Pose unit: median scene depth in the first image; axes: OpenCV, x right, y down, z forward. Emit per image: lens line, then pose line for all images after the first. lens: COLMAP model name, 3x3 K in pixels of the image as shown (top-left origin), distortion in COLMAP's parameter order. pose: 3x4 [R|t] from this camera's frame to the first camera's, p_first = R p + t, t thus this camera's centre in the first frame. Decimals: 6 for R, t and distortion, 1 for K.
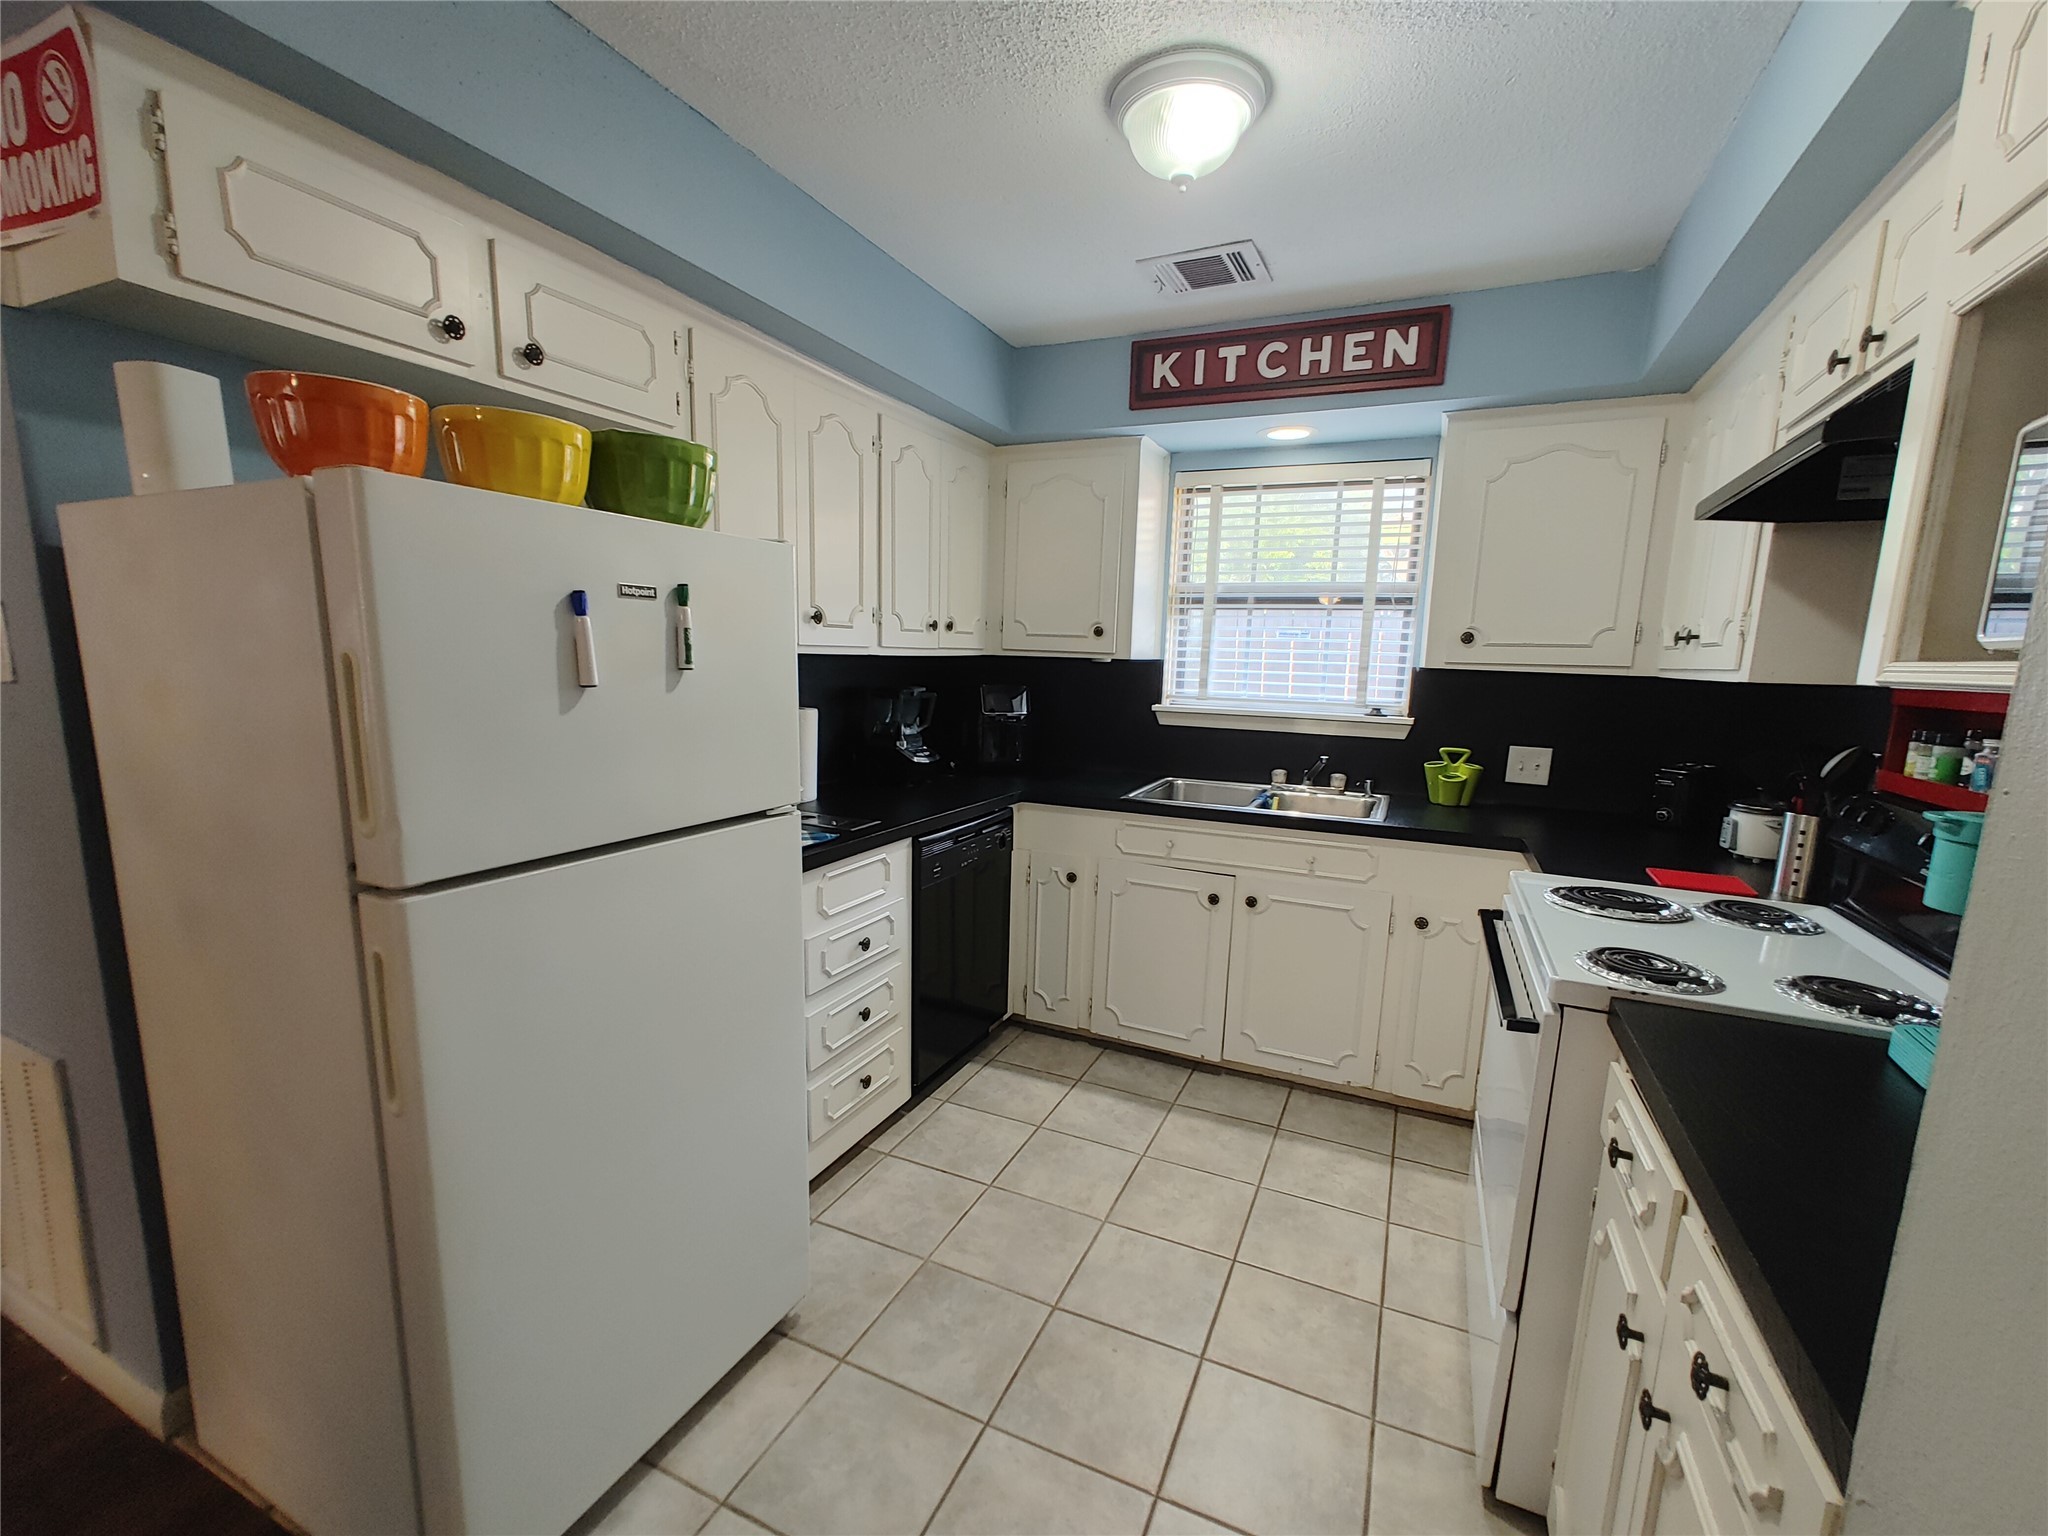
lens RADIAL K [[863.2, 0, 1028.3], [0, 863.2, 779.8], [0, 0, 1]] dist [0.001495, 0.000044]
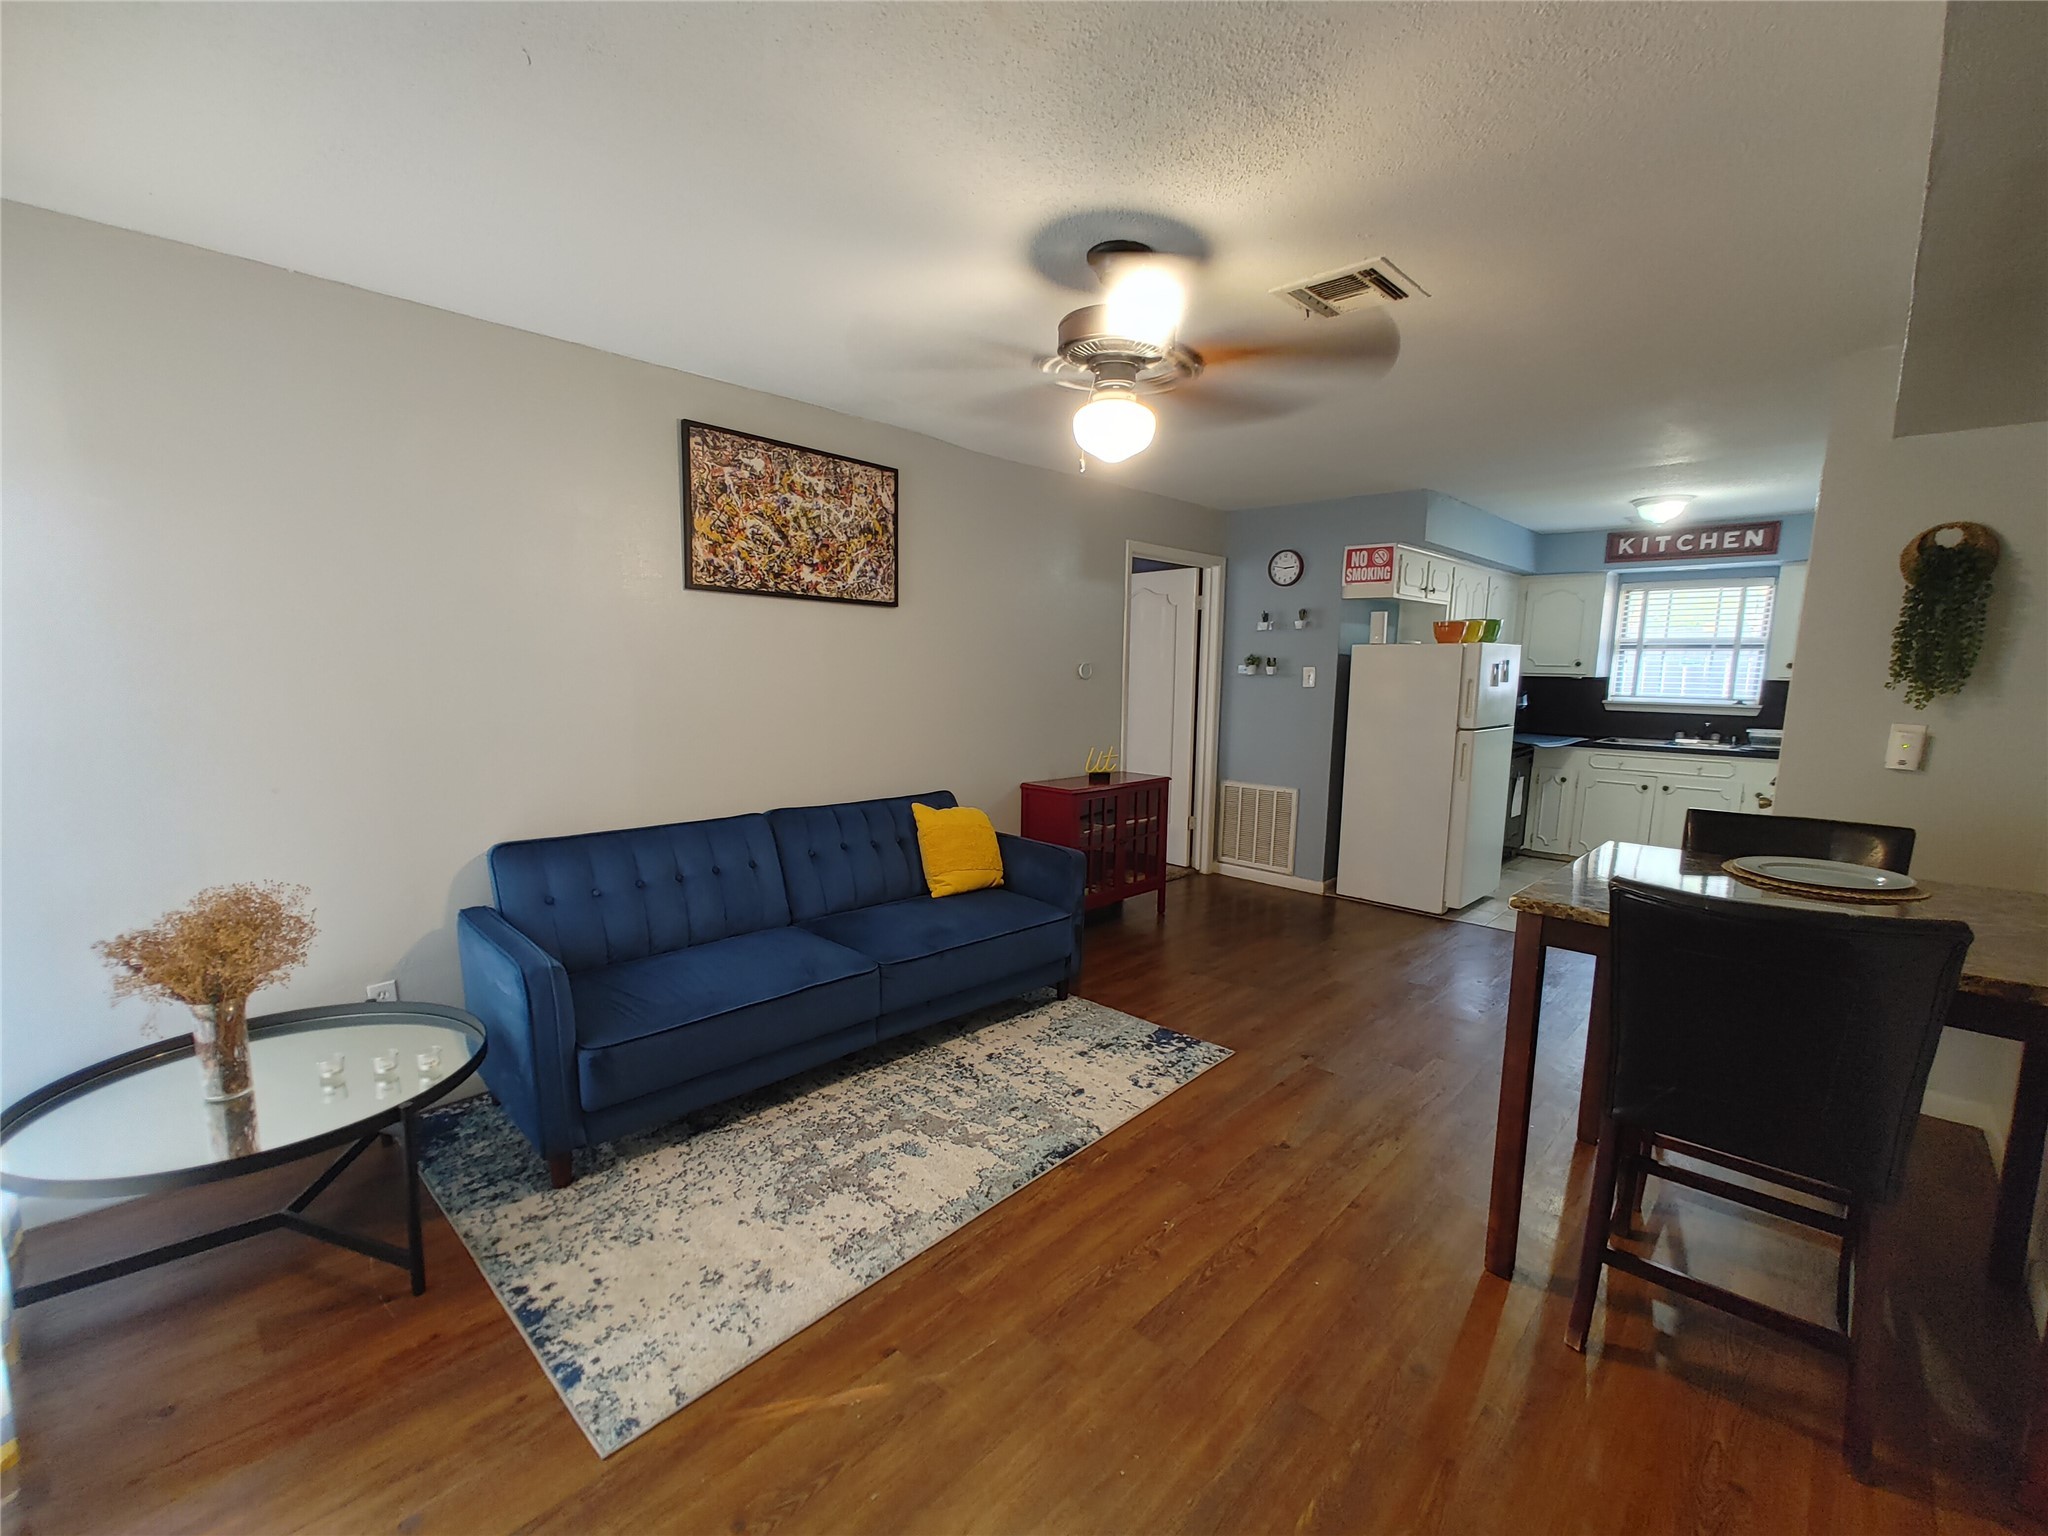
lens RADIAL K [[863.2, 0, 1022.0], [0, 863.2, 782.5], [0, 0, 1]] dist [0.001495, 0.000044]
pose [[0.944786, 0.029926, -0.326319, -0.507149], [-0.036425, 0.999241, -0.013824, 0.195553], [0.325657, 0.024947, 0.945159, -1.423276]]
